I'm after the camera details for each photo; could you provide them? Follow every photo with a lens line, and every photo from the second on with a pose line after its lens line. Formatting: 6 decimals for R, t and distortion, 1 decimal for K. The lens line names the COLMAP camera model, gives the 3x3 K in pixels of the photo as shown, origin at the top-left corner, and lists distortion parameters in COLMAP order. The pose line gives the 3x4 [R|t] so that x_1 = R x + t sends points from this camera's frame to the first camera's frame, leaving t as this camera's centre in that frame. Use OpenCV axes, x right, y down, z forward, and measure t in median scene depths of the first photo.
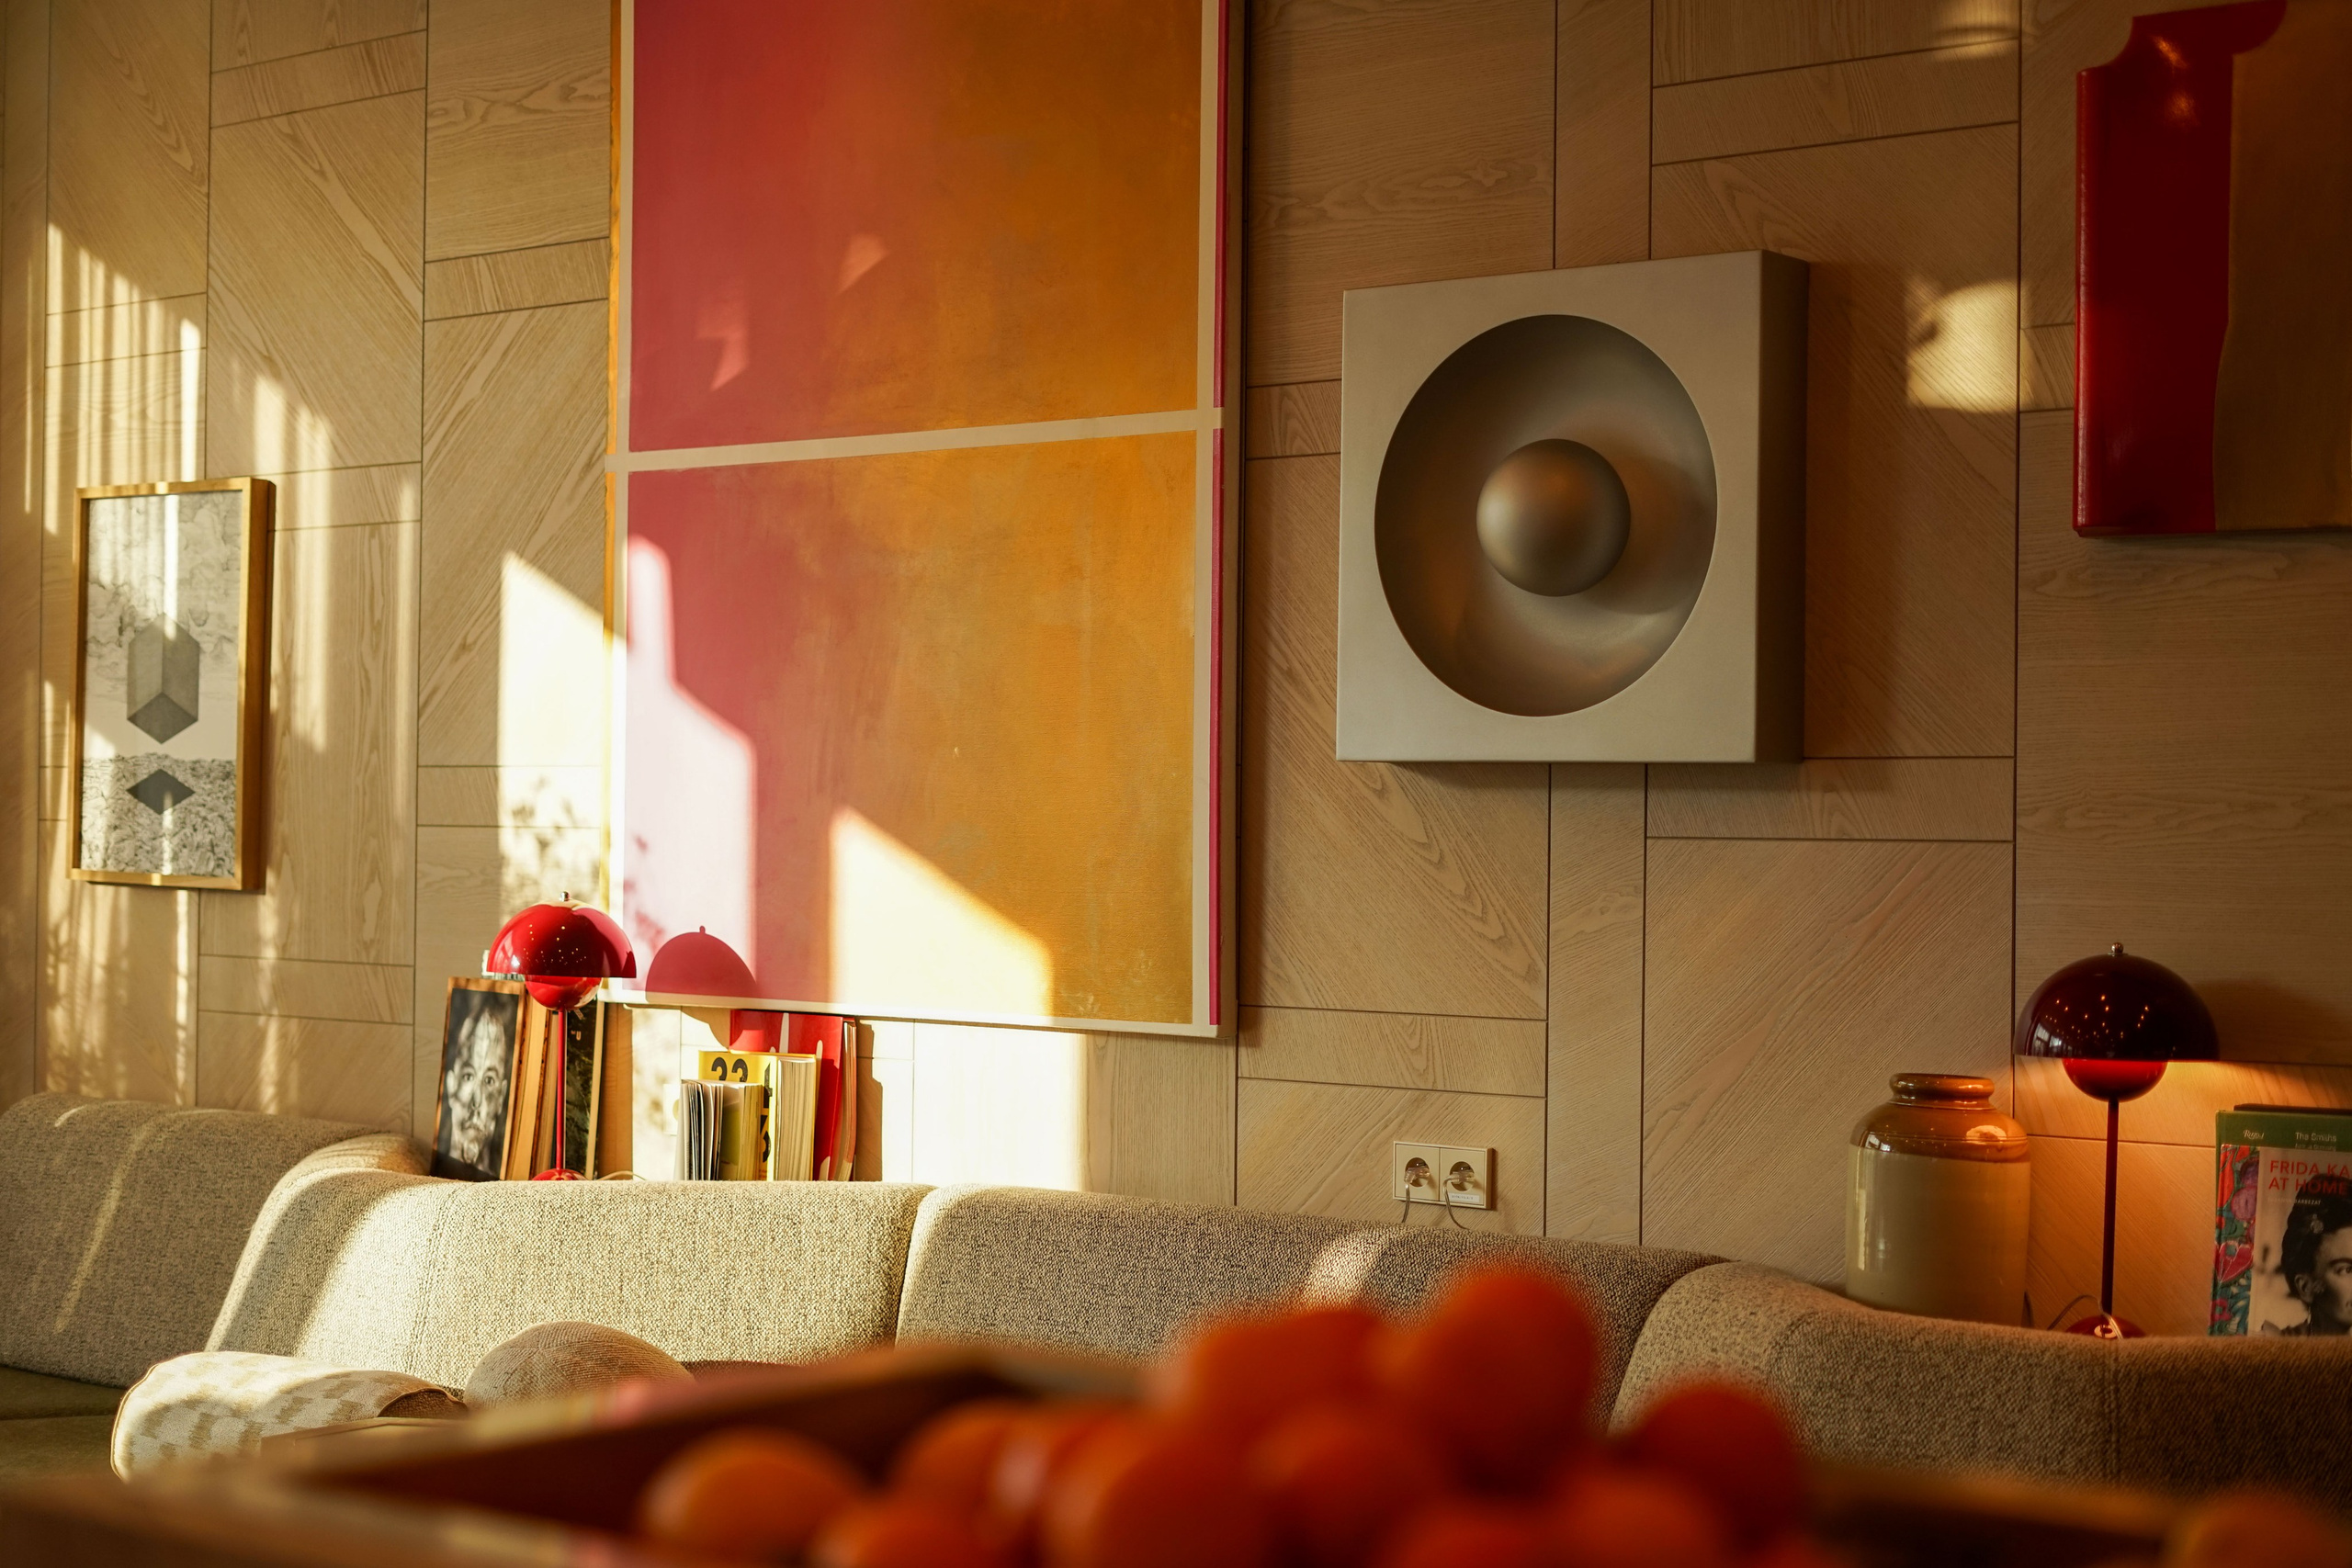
lens RADIAL K [[3484.5, 0, 1176.0], [0, 3484.5, 784.0], [0, 0, 1]] dist [-0.032630, 0.065172]
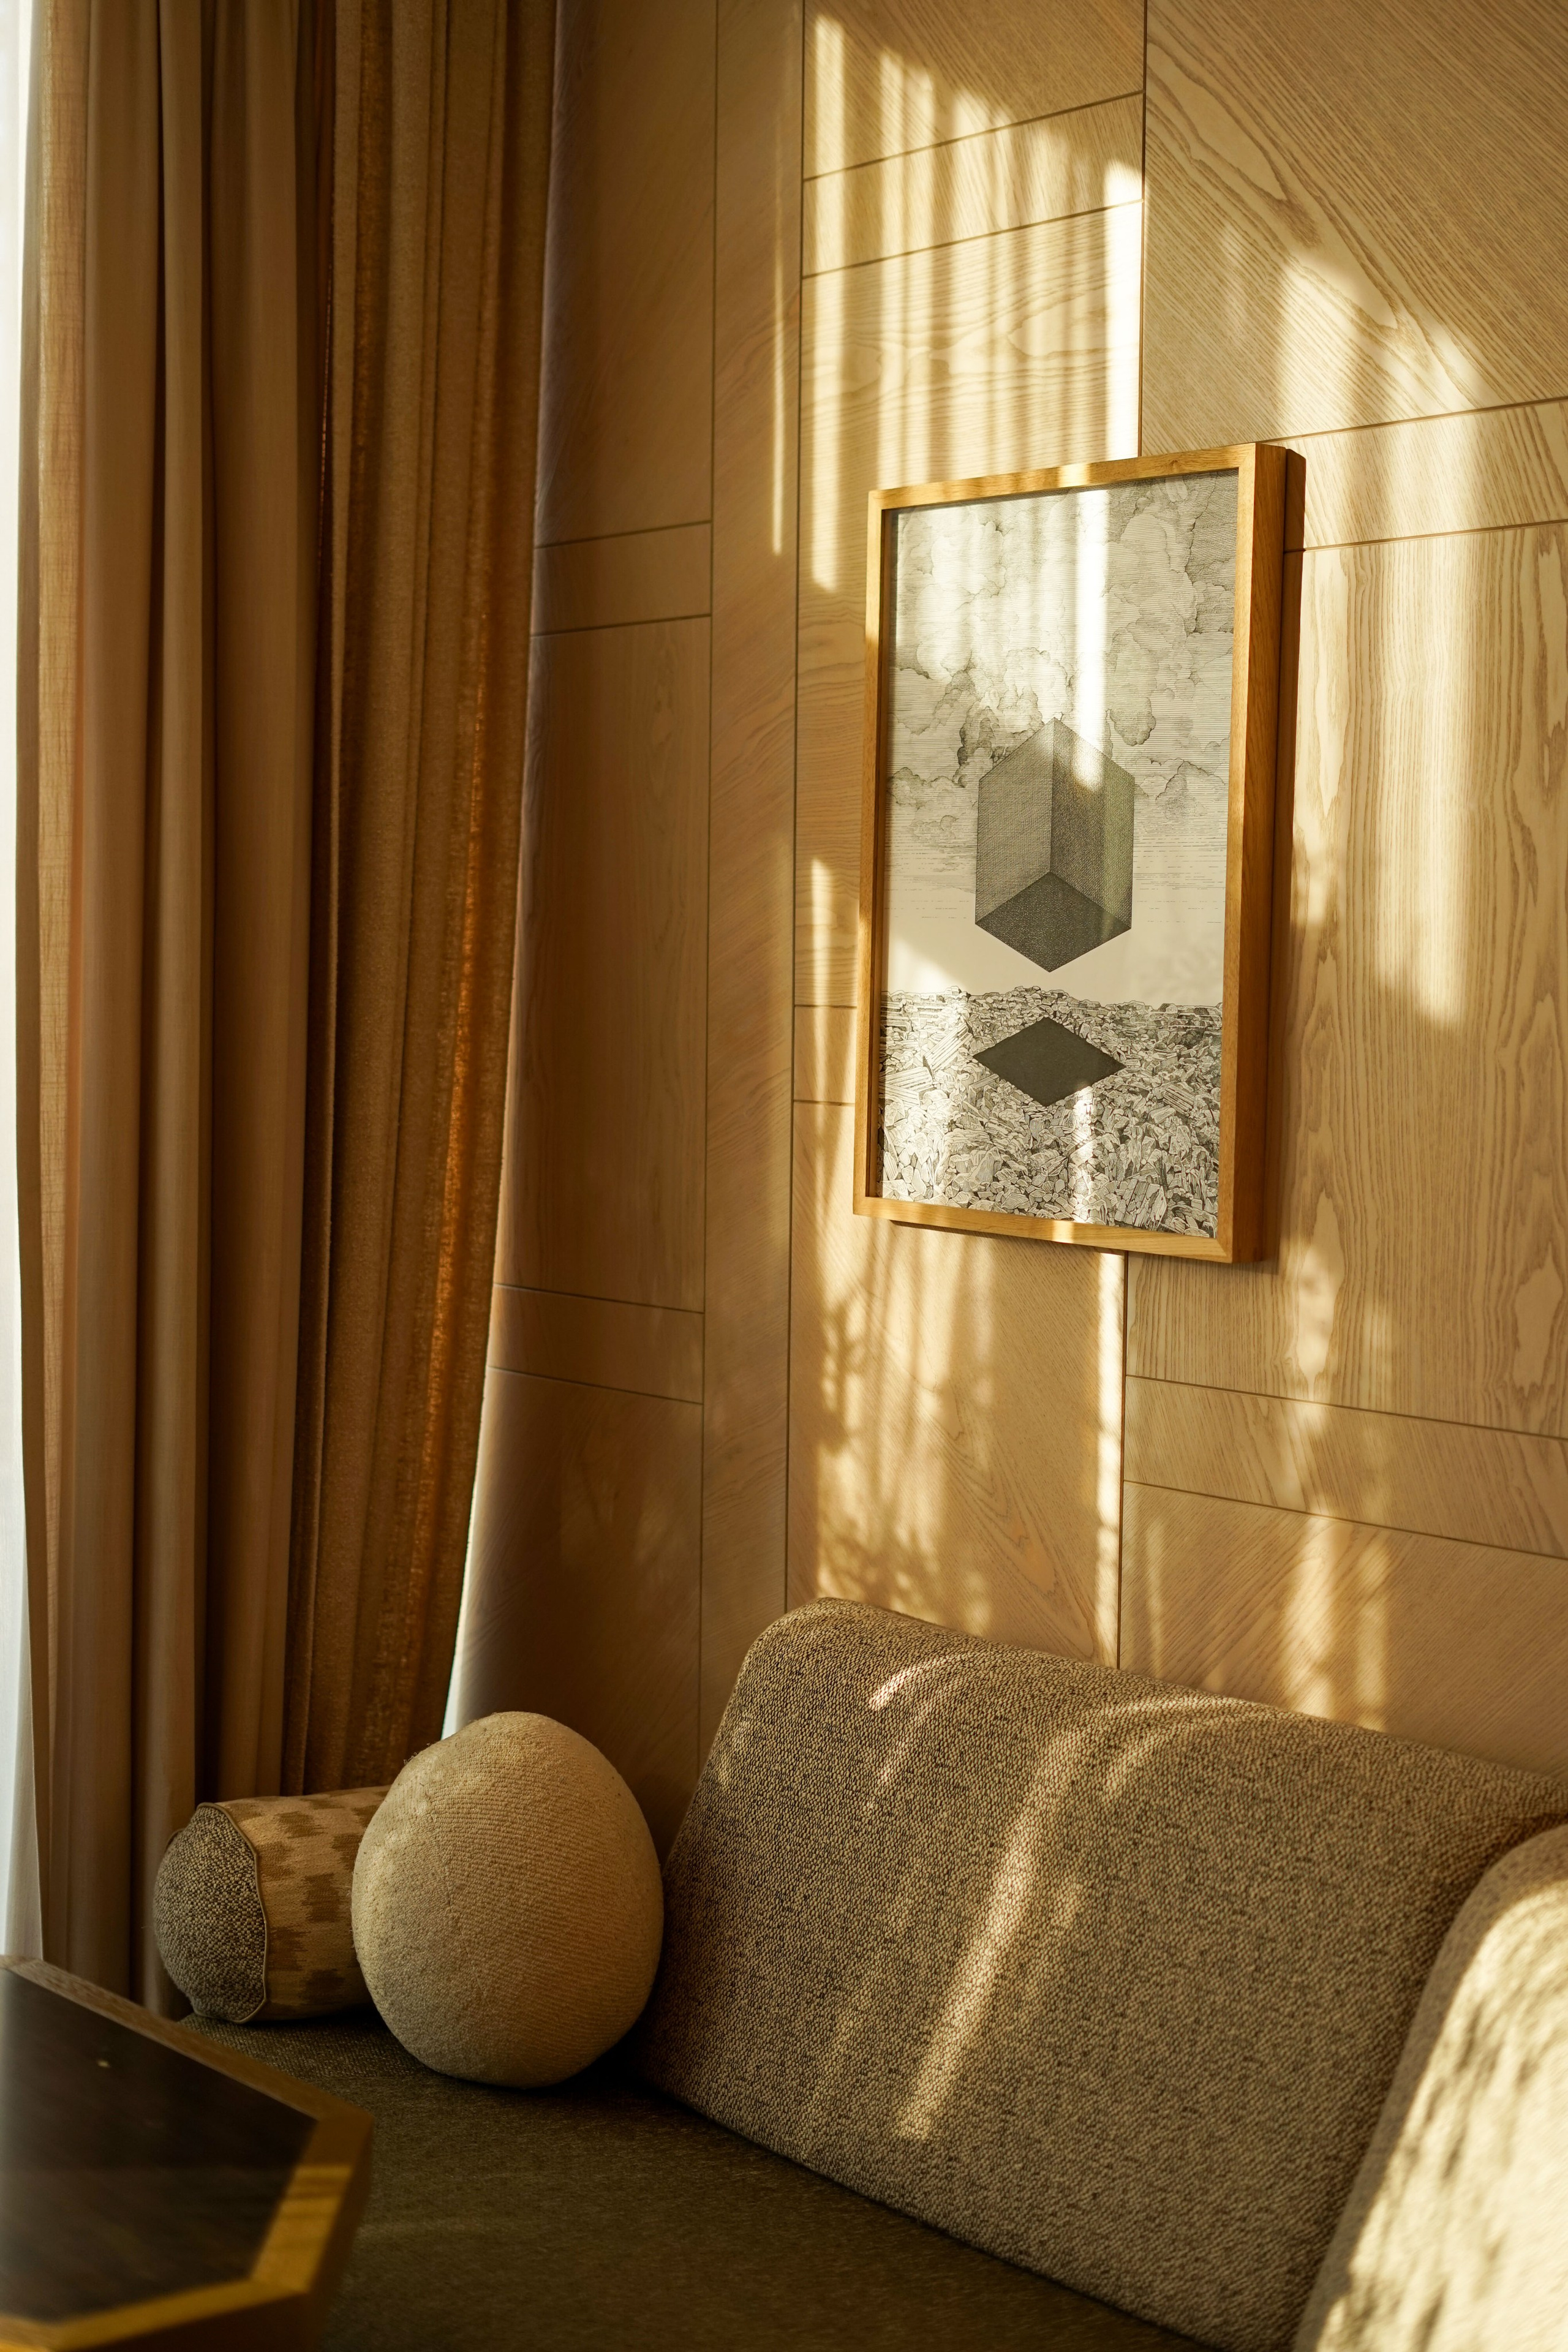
lens RADIAL K [[3416.6, 0, 782.2], [0, 3416.6, 1154.3], [0, 0, 1]] dist [-0.031135, 0.025134]
pose [[0.975032, 0.013840, -0.221631, -0.222722], [0.000934, 0.997792, 0.066416, -0.018761], [0.222060, -0.064965, 0.972866, 0.501400]]
